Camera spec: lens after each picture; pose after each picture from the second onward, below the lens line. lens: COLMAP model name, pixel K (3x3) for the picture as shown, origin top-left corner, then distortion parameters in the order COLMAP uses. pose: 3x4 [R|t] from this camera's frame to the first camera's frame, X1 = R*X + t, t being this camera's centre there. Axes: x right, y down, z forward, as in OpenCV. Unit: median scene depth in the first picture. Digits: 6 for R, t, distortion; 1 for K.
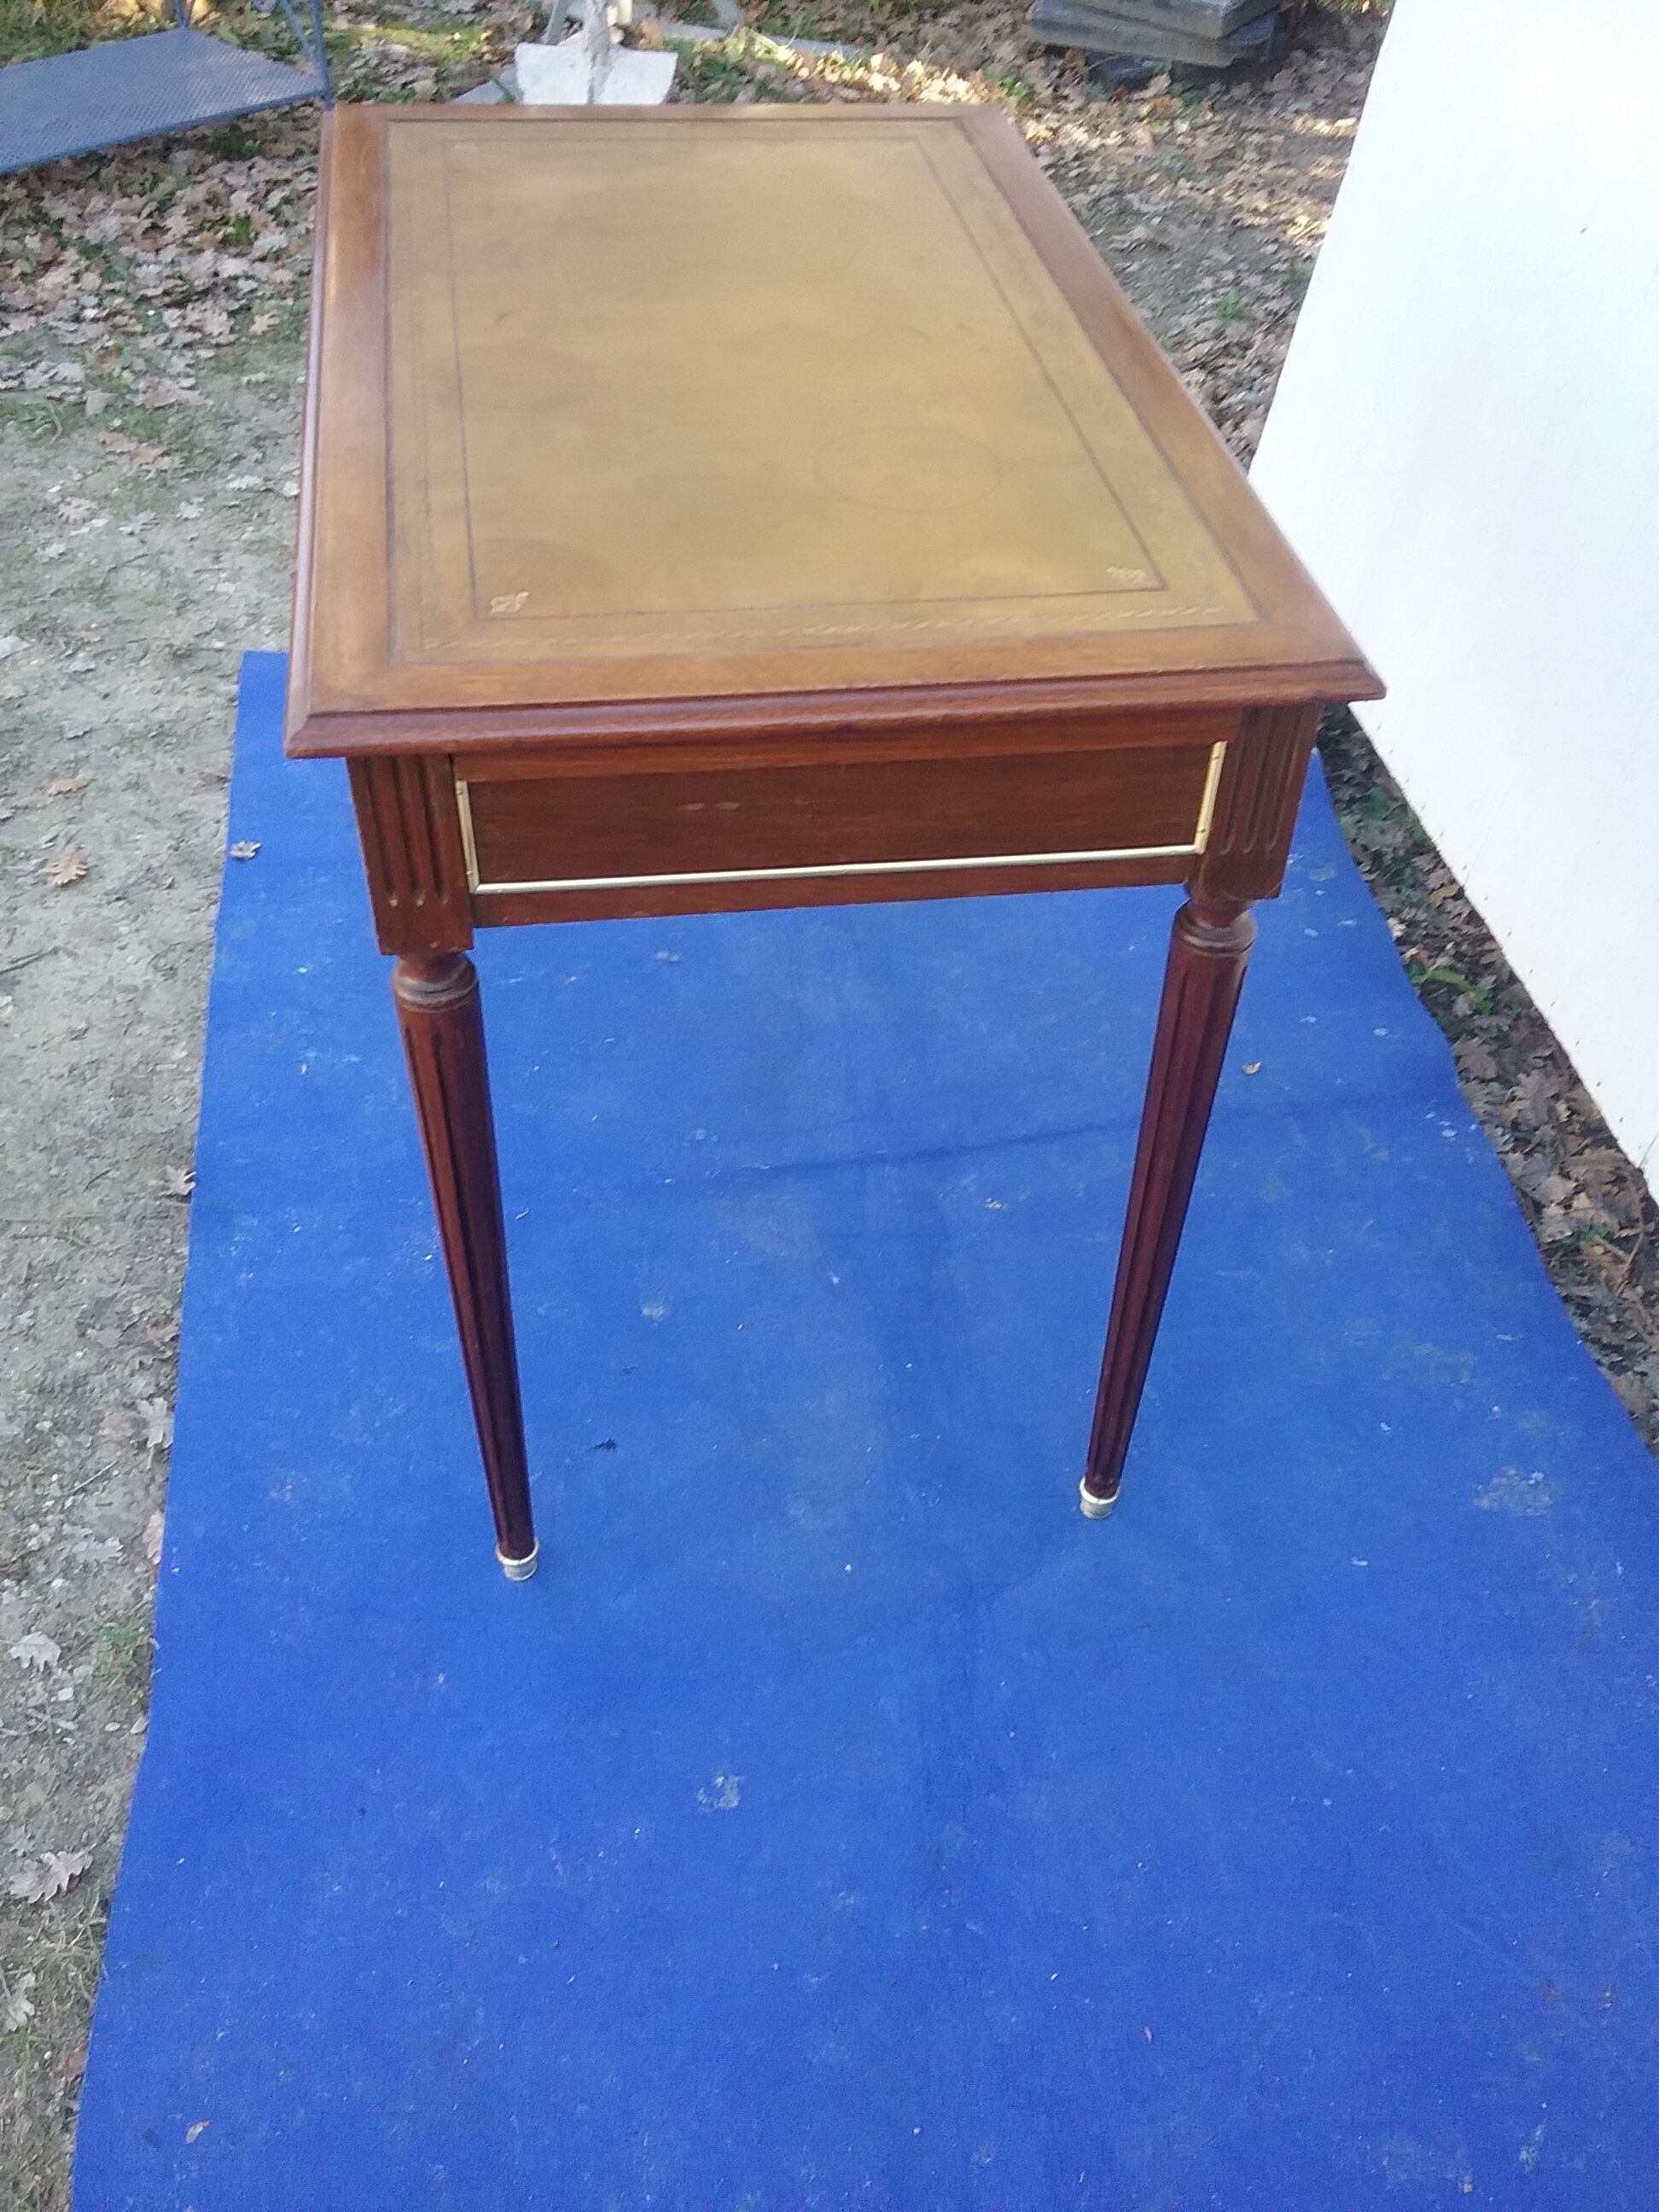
lens RADIAL K [[2012.7, 0, 856.3], [0, 2012.7, 1123.6], [0, 0, 1]] dist [0.082697, -0.166228]
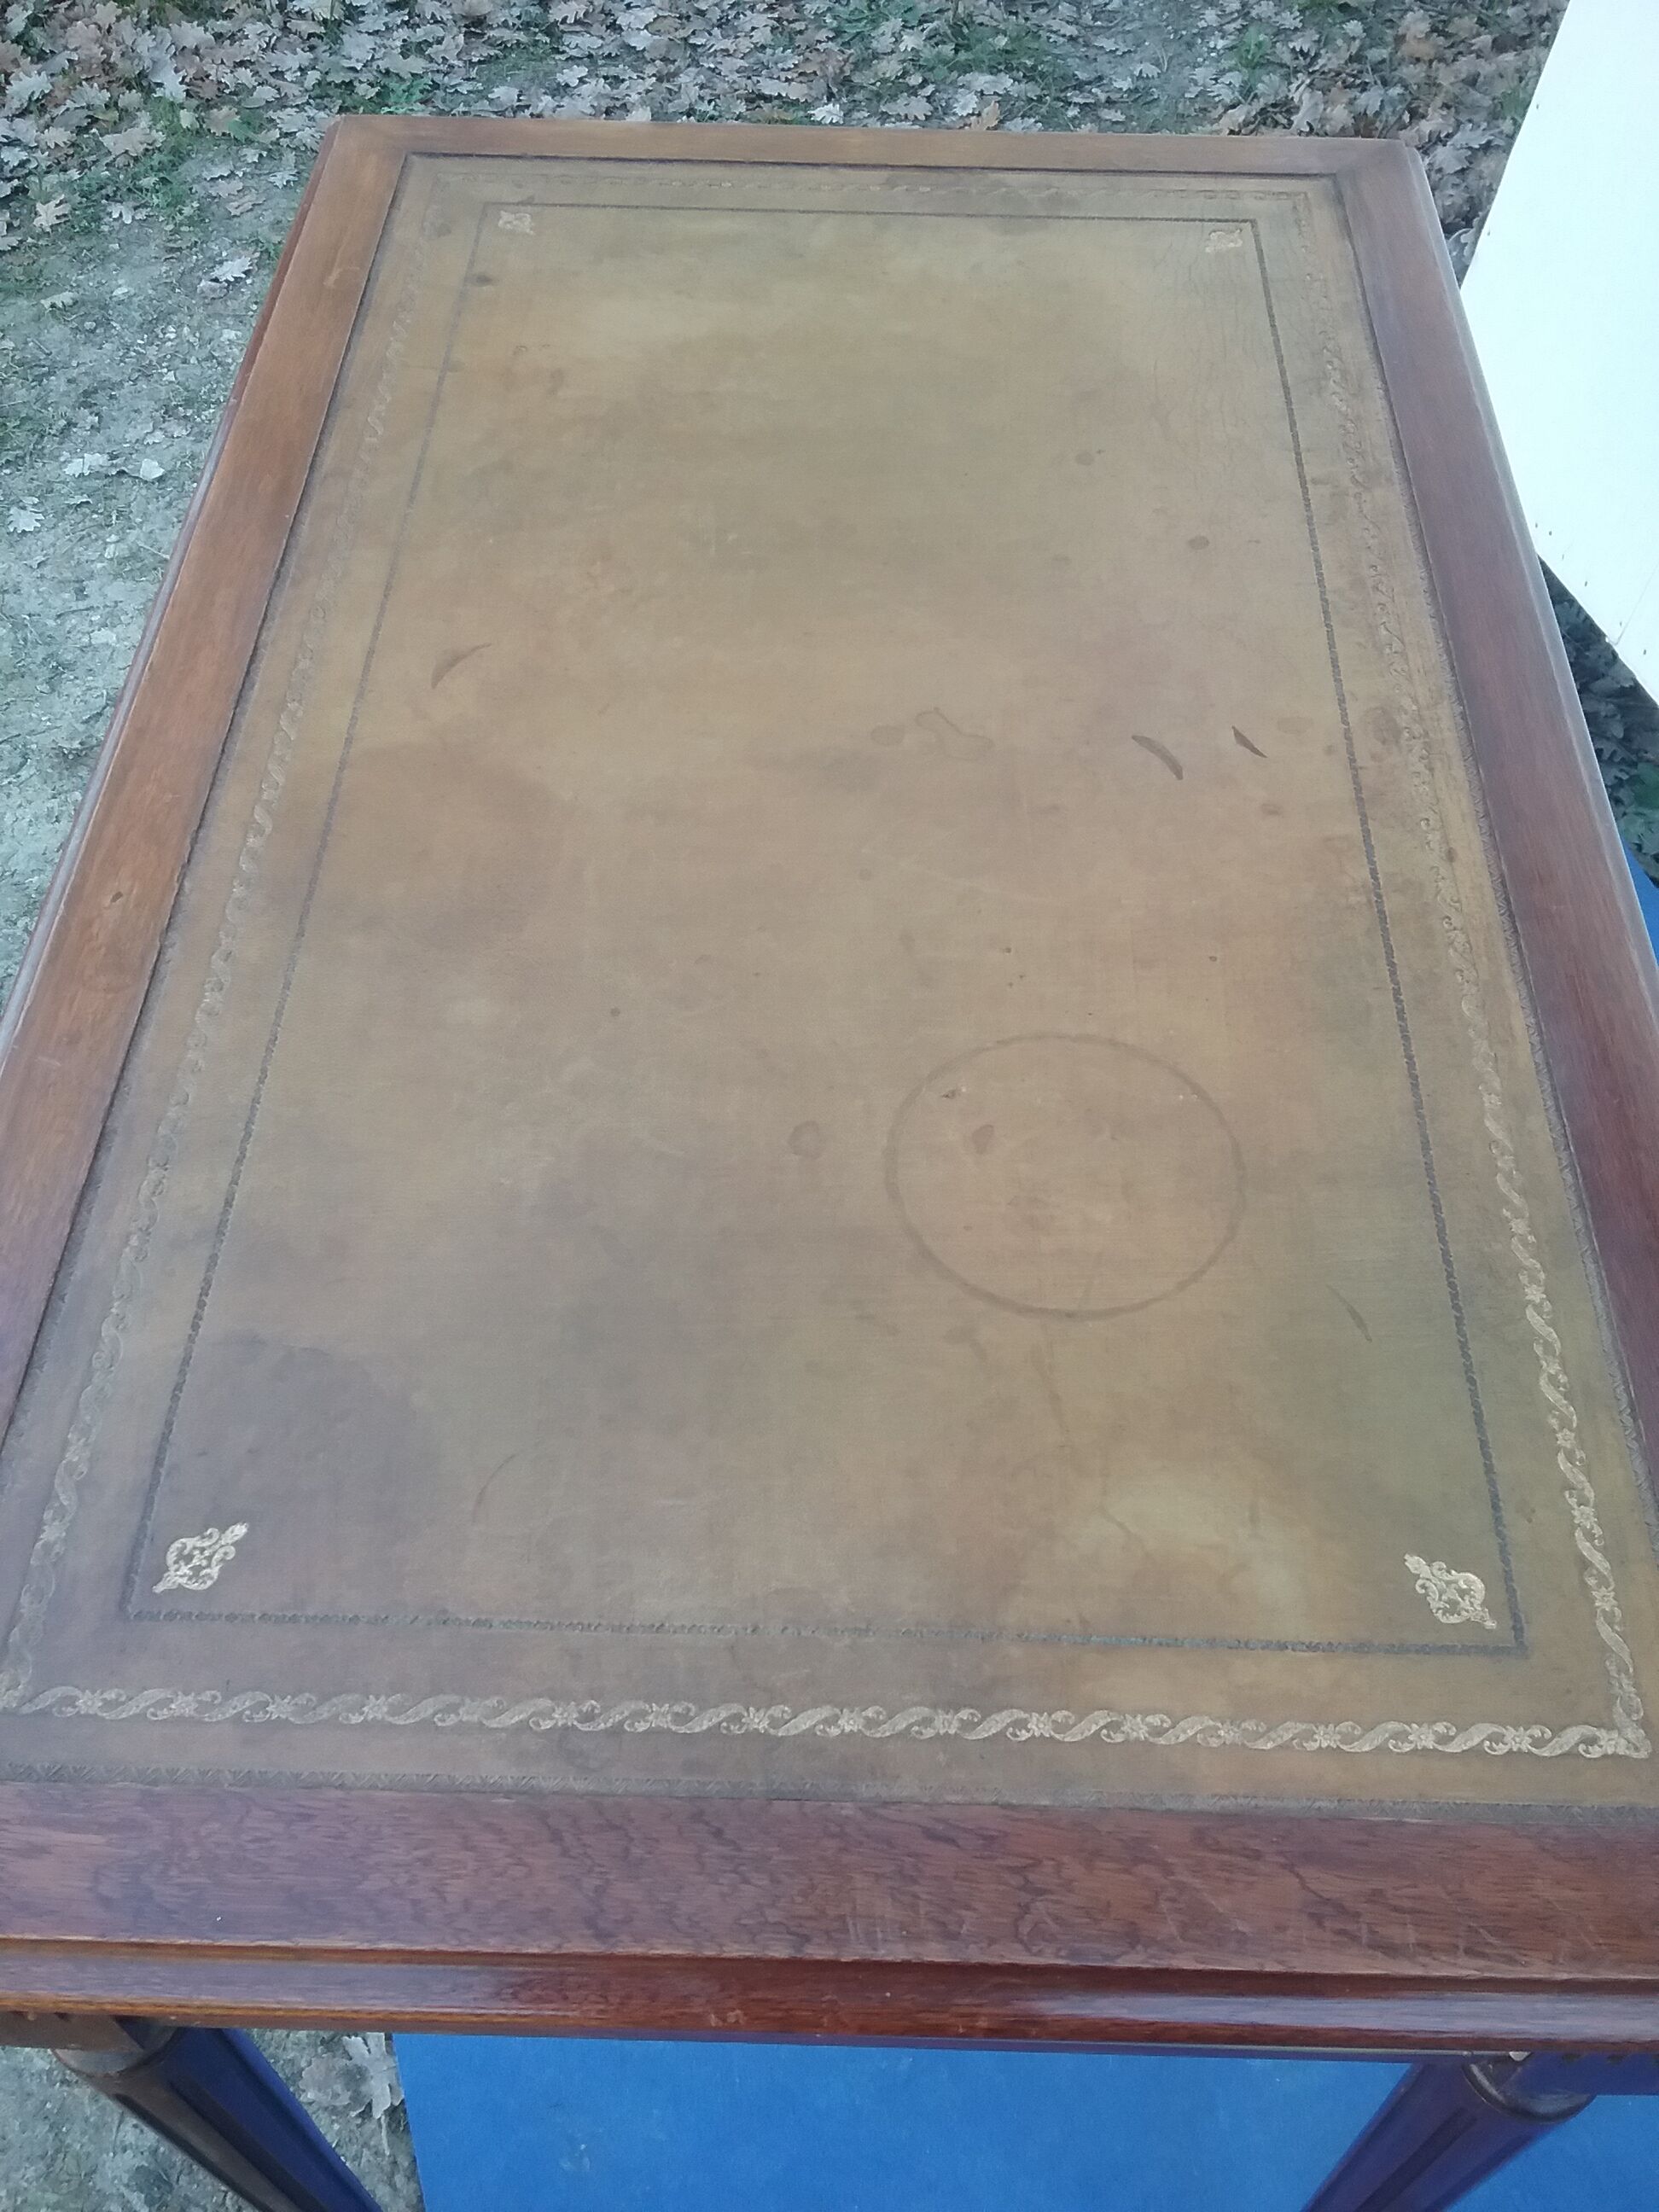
lens RADIAL K [[2012.7, 0, 856.3], [0, 2012.7, 1123.6], [0, 0, 1]] dist [0.082697, -0.166228]
pose [[0.981870, 0.134863, -0.133203, 0.030656], [-0.113614, 0.981208, 0.155957, -0.310091], [0.151733, -0.137995, 0.978741, 0.357105]]
